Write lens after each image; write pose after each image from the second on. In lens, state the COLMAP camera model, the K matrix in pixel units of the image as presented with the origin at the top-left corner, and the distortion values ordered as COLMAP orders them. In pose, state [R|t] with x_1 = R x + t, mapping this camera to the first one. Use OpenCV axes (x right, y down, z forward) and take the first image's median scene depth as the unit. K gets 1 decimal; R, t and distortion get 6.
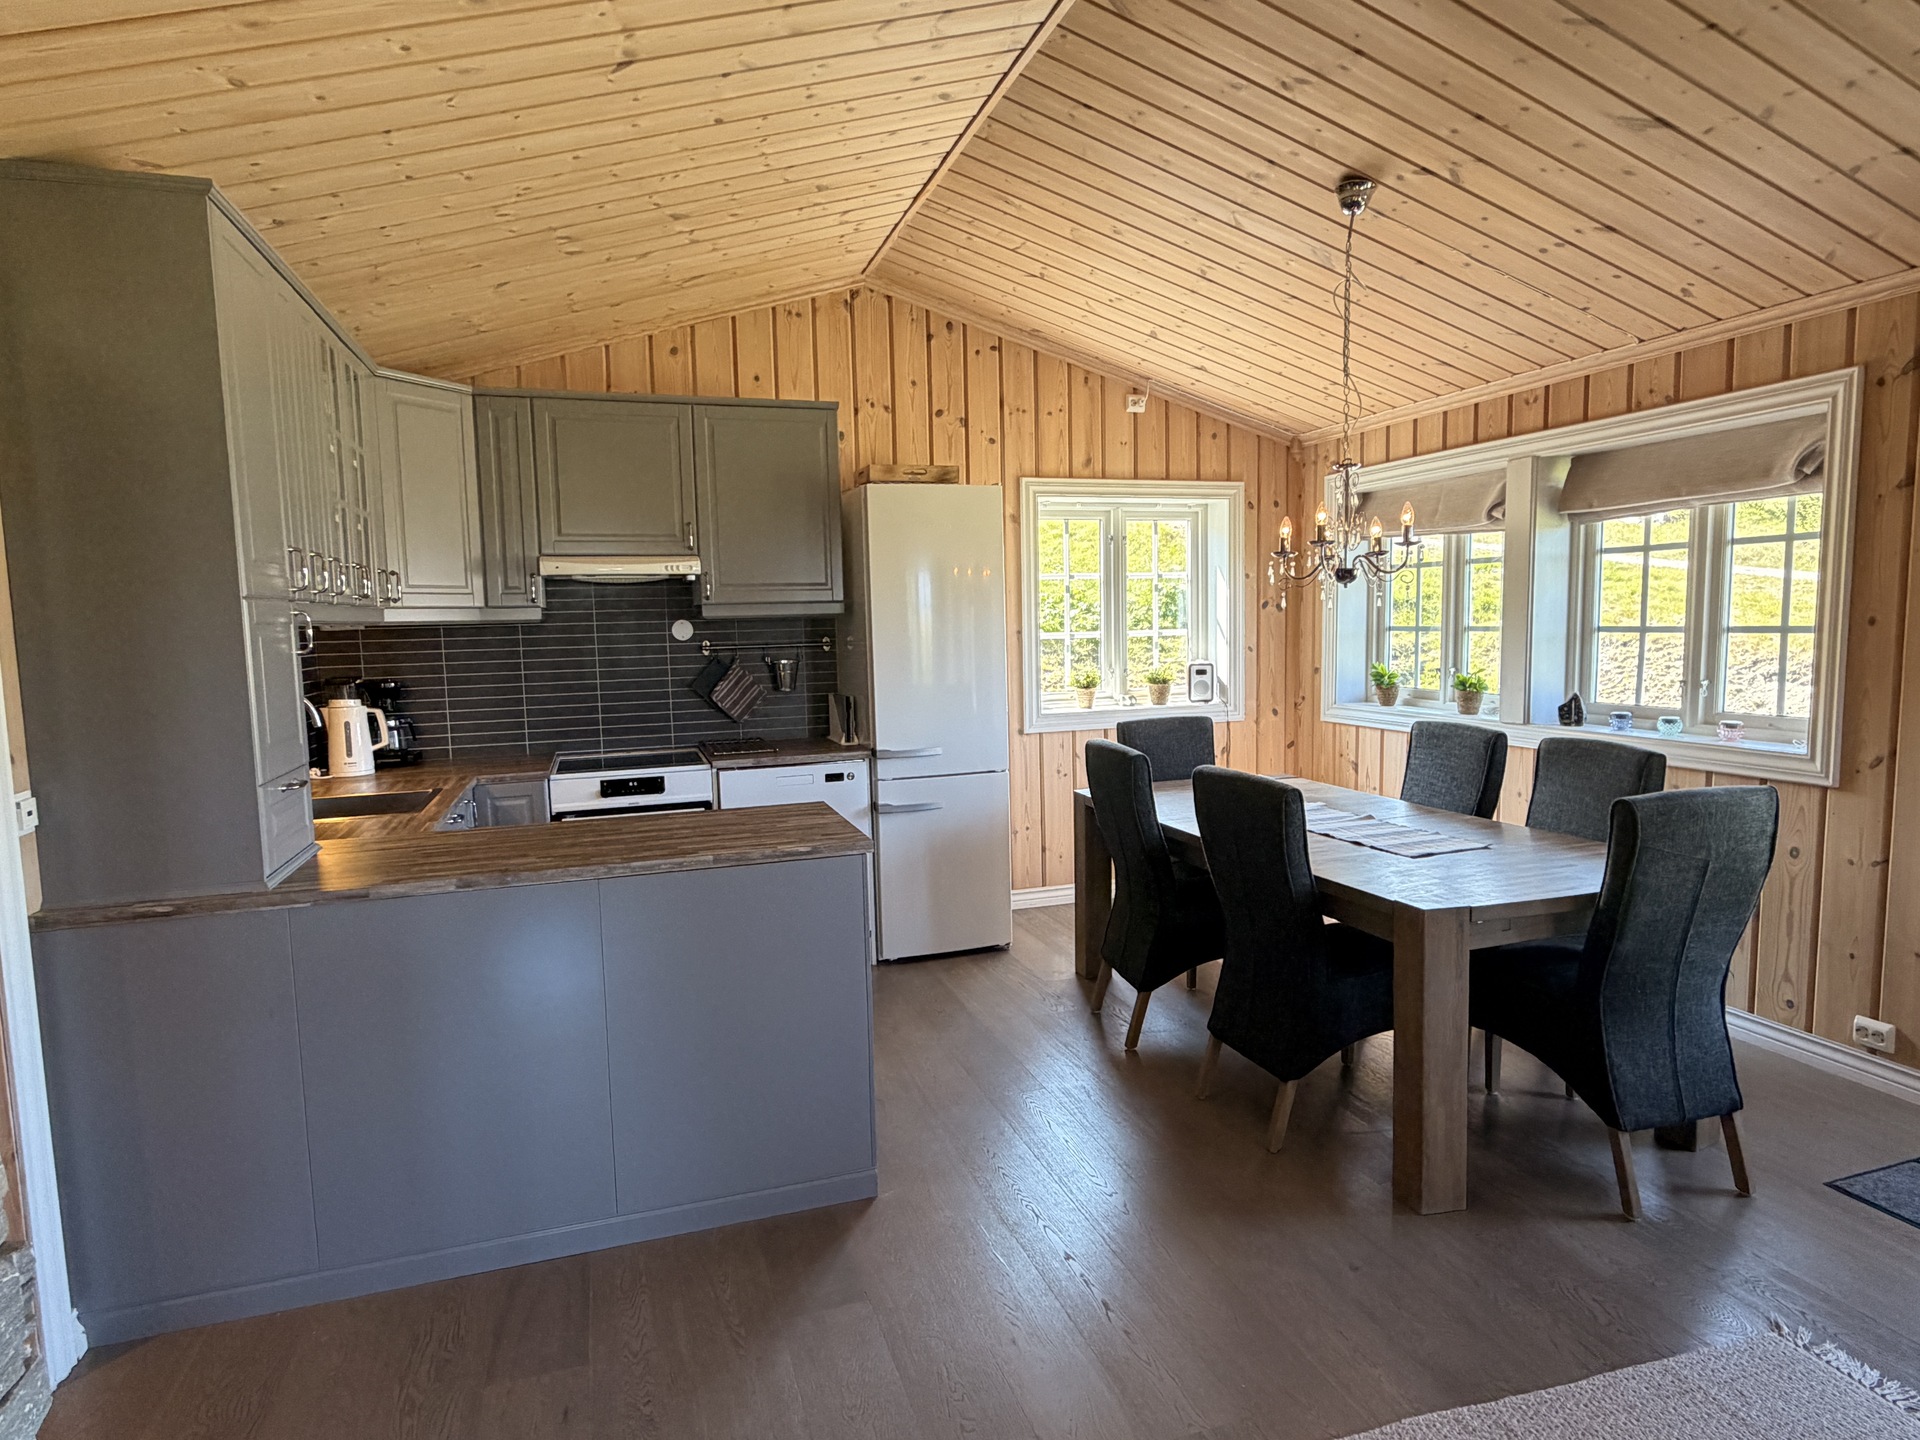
lens RADIAL K [[1082.0, 0, 968.8], [0, 1082.0, 719.4], [0, 0, 1]] dist [-0.001102, 0.000128]
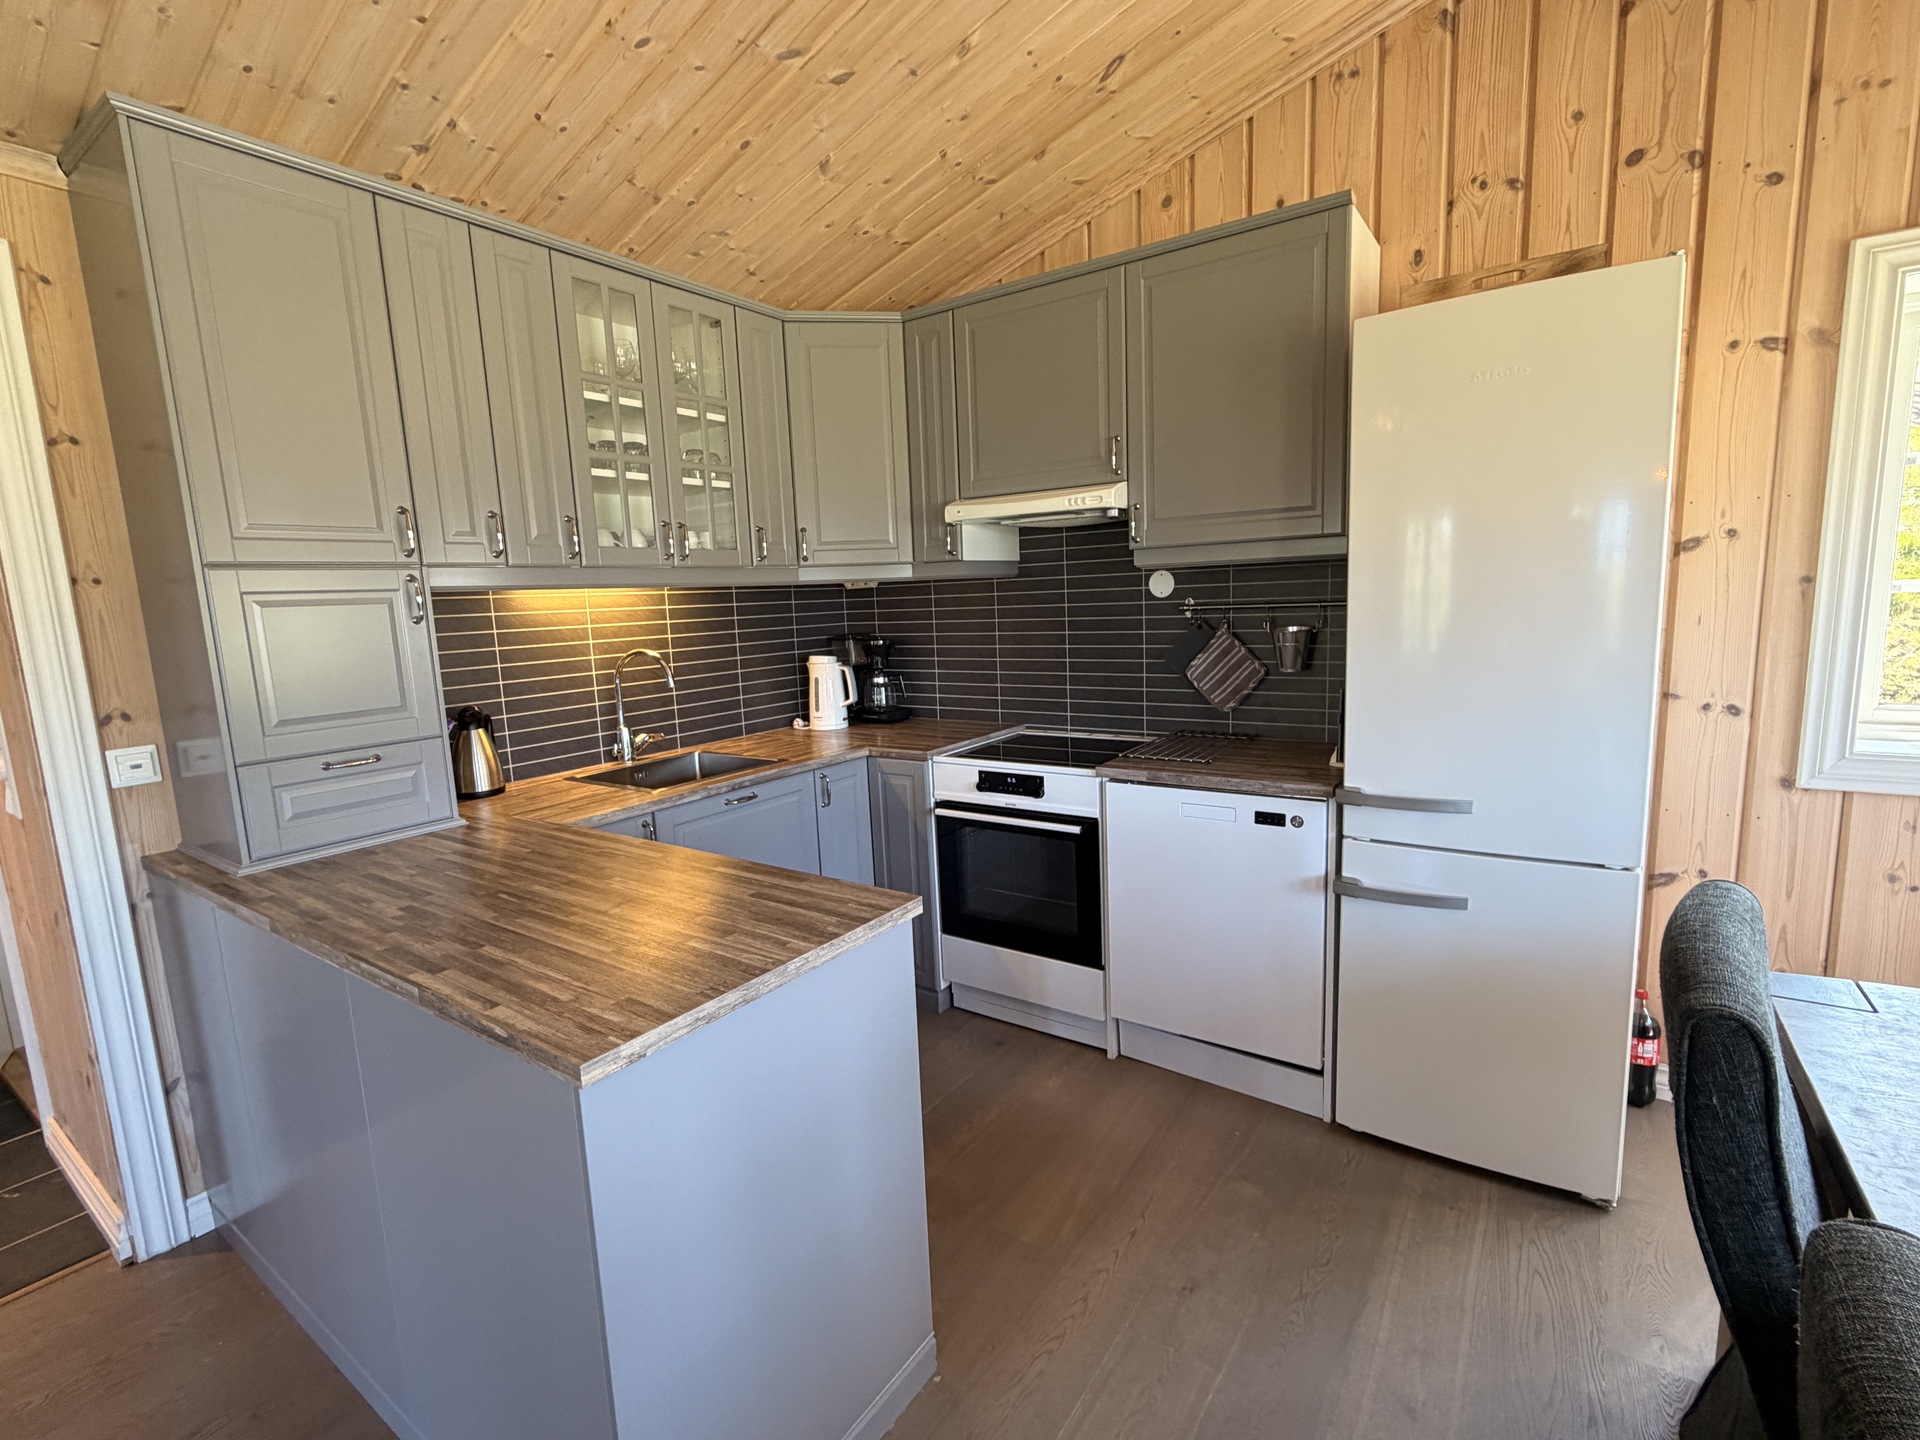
lens RADIAL K [[897.8, 0, 920.5], [0, 897.8, 725.2], [0, 0, 1]] dist [-0.001818, 0.001764]
pose [[0.590416, 0.116166, -0.798695, 0.166002], [-0.050810, 0.992975, 0.106863, -0.045972], [0.805498, -0.022512, 0.592171, 0.523325]]
